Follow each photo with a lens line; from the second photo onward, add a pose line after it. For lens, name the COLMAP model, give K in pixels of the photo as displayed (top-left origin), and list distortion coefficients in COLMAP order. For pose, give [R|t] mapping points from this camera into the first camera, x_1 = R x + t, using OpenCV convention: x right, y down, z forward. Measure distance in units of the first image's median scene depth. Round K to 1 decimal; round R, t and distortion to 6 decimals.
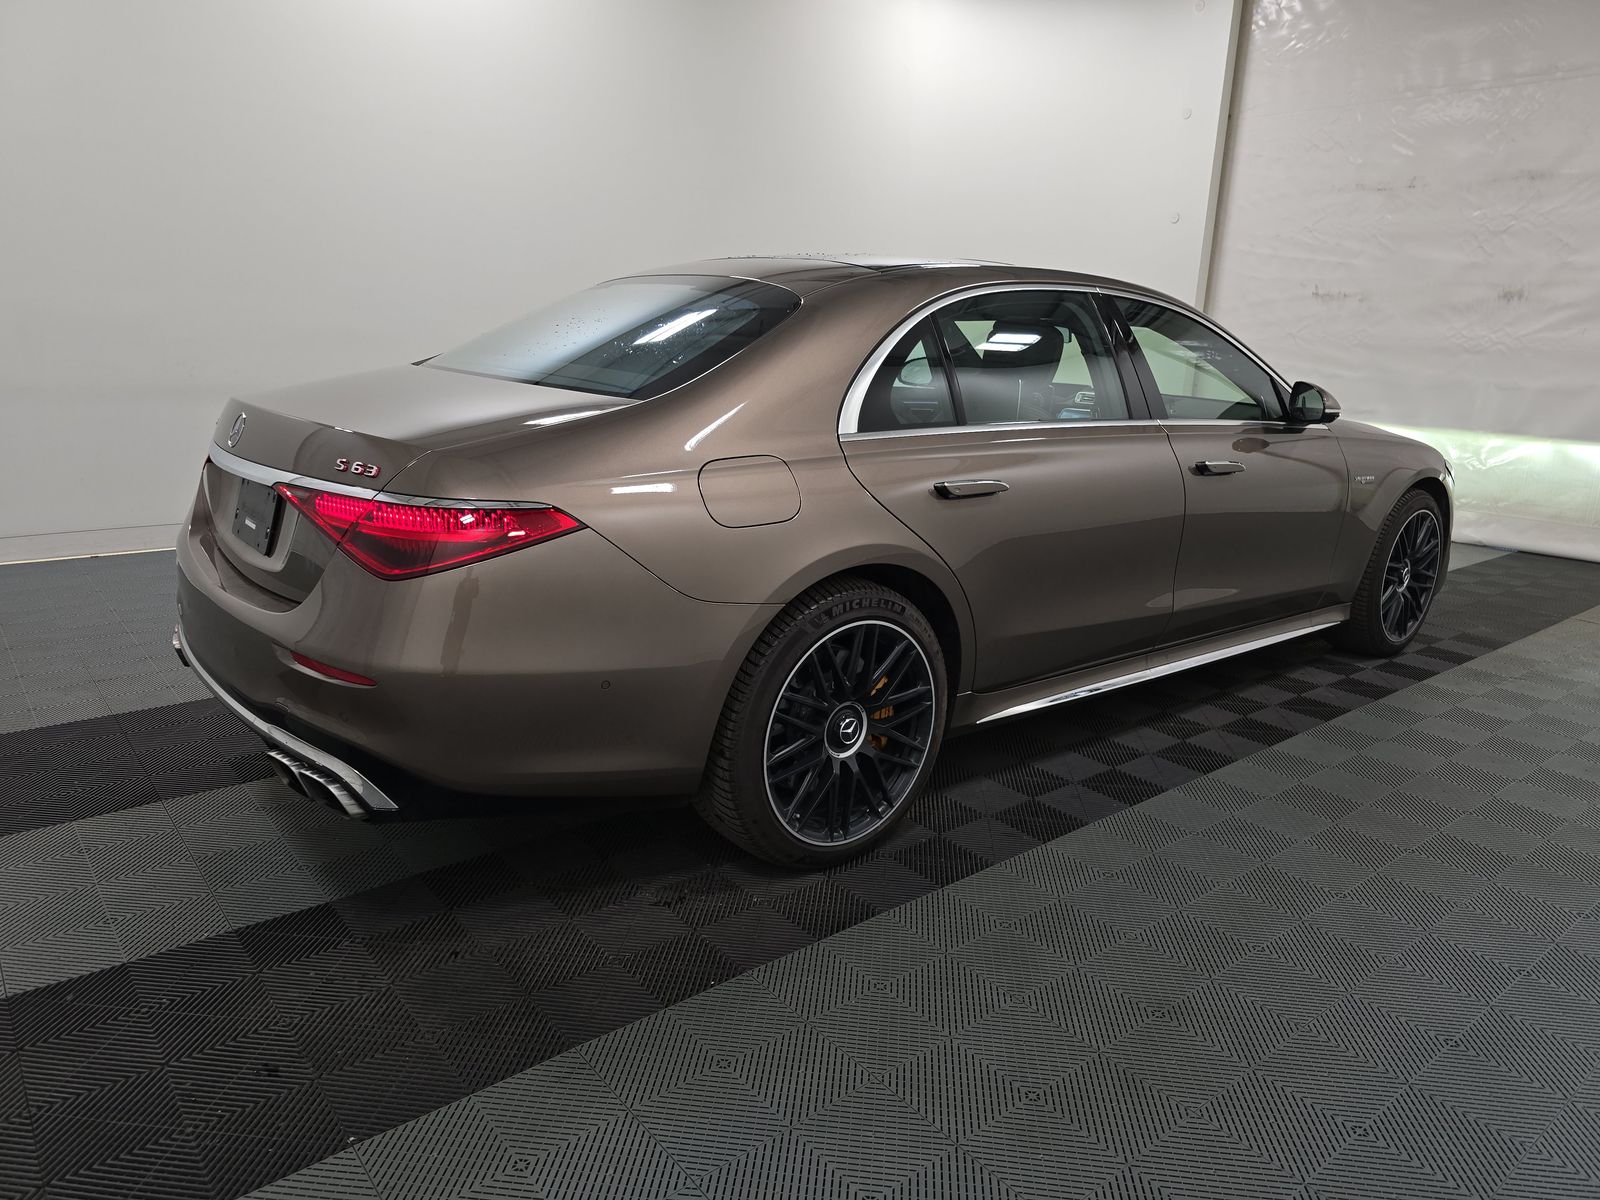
lens RADIAL K [[1068.2, 0, 800.0], [0, 1068.2, 600.0], [0, 0, 1]] dist [-0.002997, 0.000015]
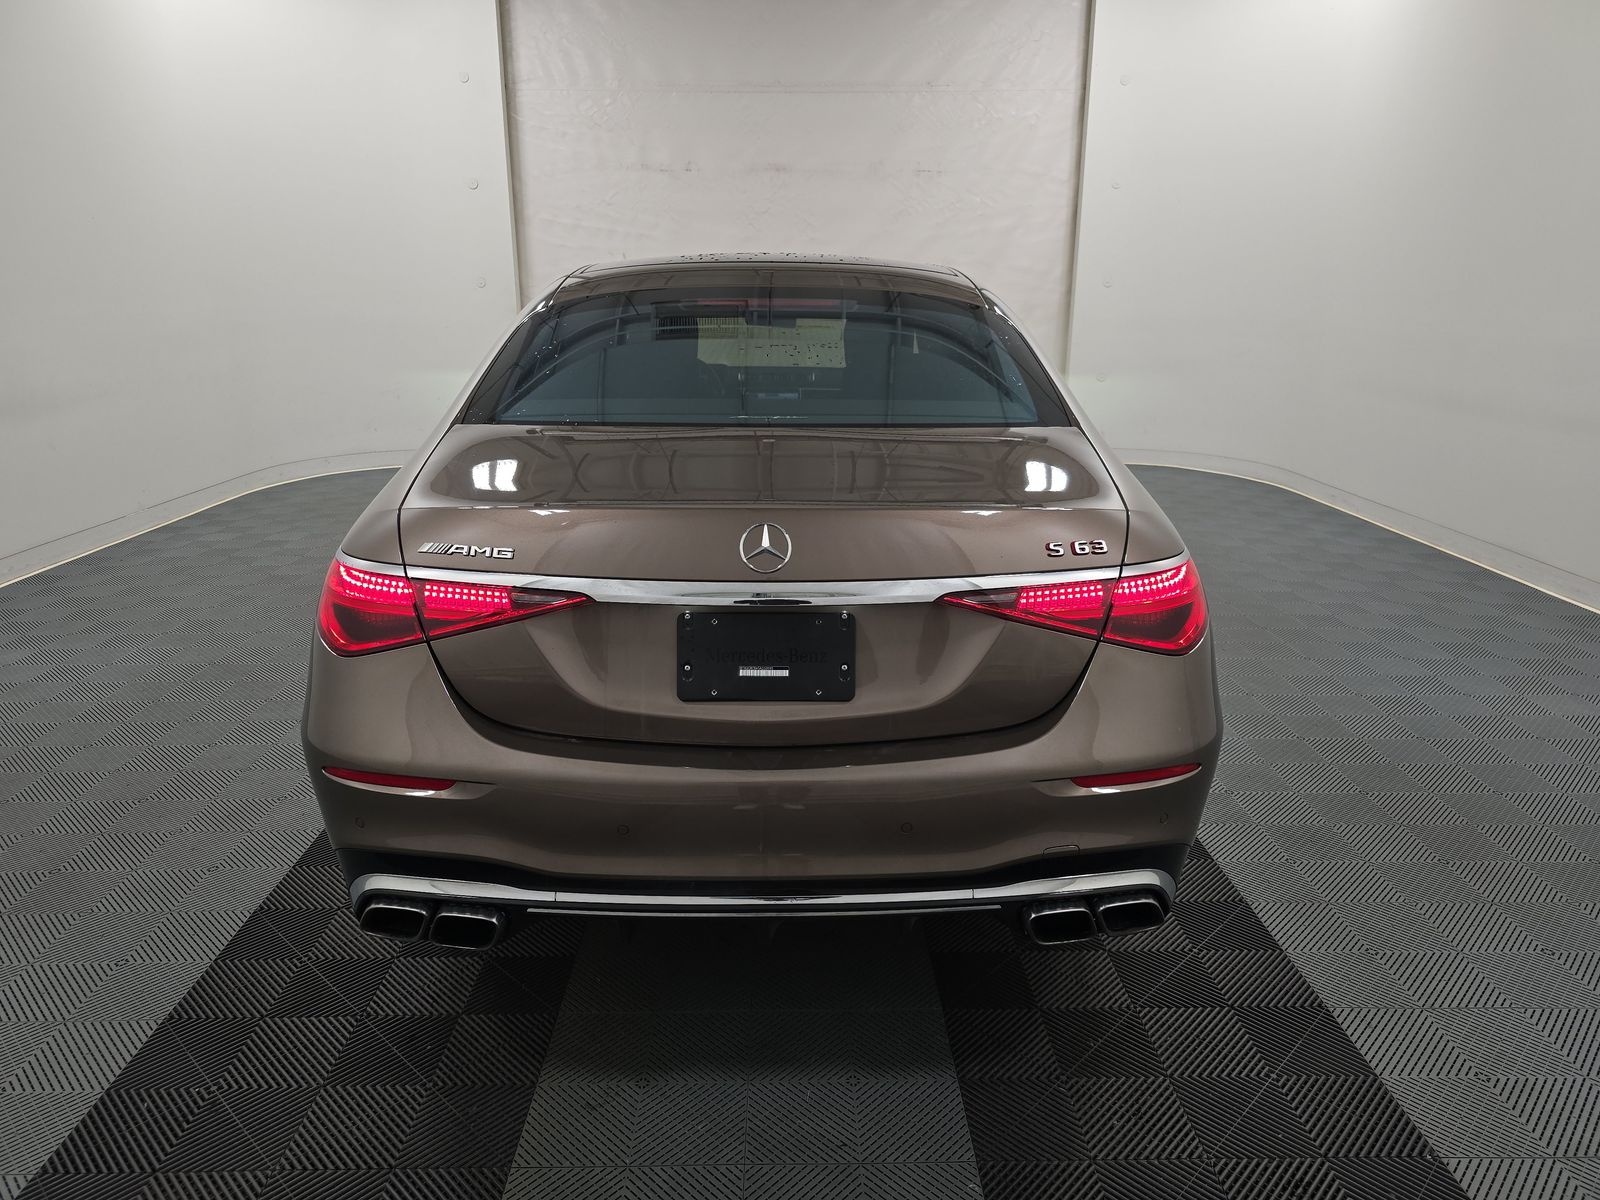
lens RADIAL K [[1074.4, 0, 800.0], [0, 1074.4, 600.0], [0, 0, 1]] dist [0.001526, 0.020731]
pose [[0.614391, -0.244513, 0.750158, -0.368387], [0.210417, 0.967112, 0.142894, -0.077115], [-0.760427, 0.070053, 0.645634, 0.186557]]
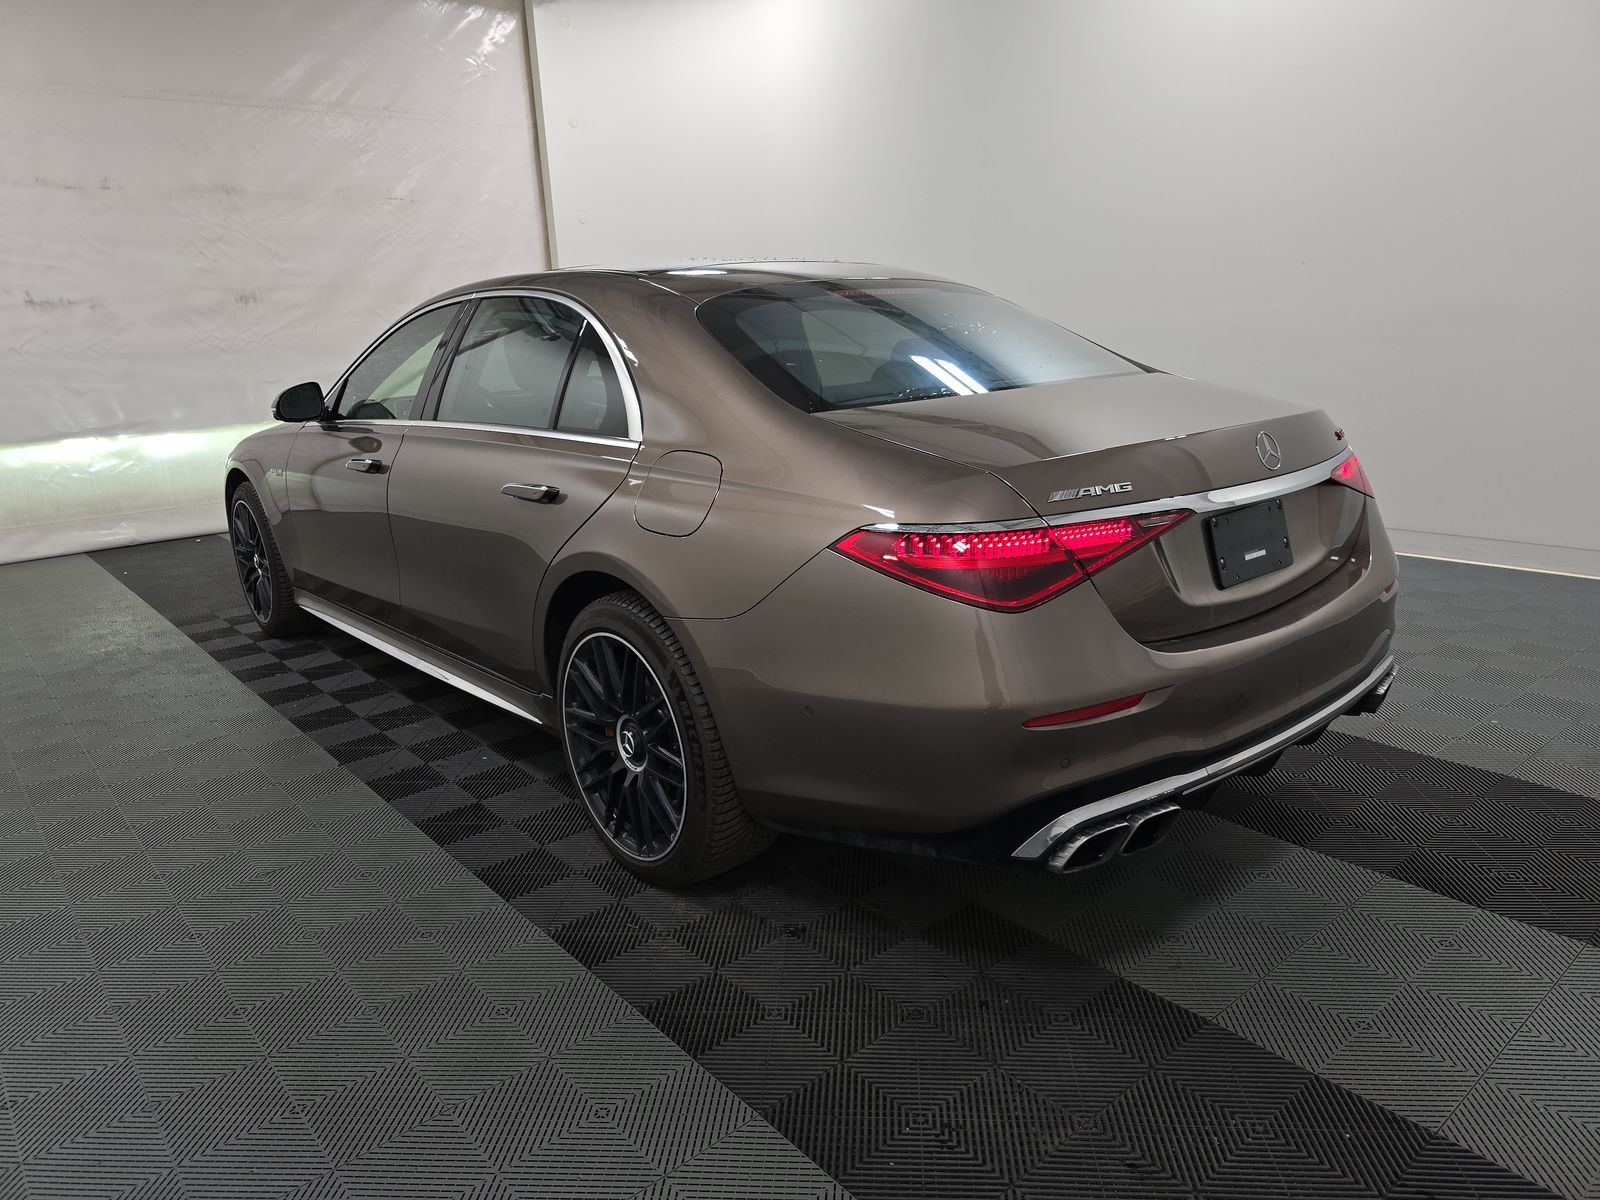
lens RADIAL K [[1074.4, 0, 800.0], [0, 1074.4, 600.0], [0, 0, 1]] dist [0.001526, 0.020731]
pose [[0.009070, -0.289171, 0.957235, -0.485978], [0.295926, 0.915171, 0.273660, -0.135028], [-0.955168, 0.280788, 0.093874, 0.434111]]
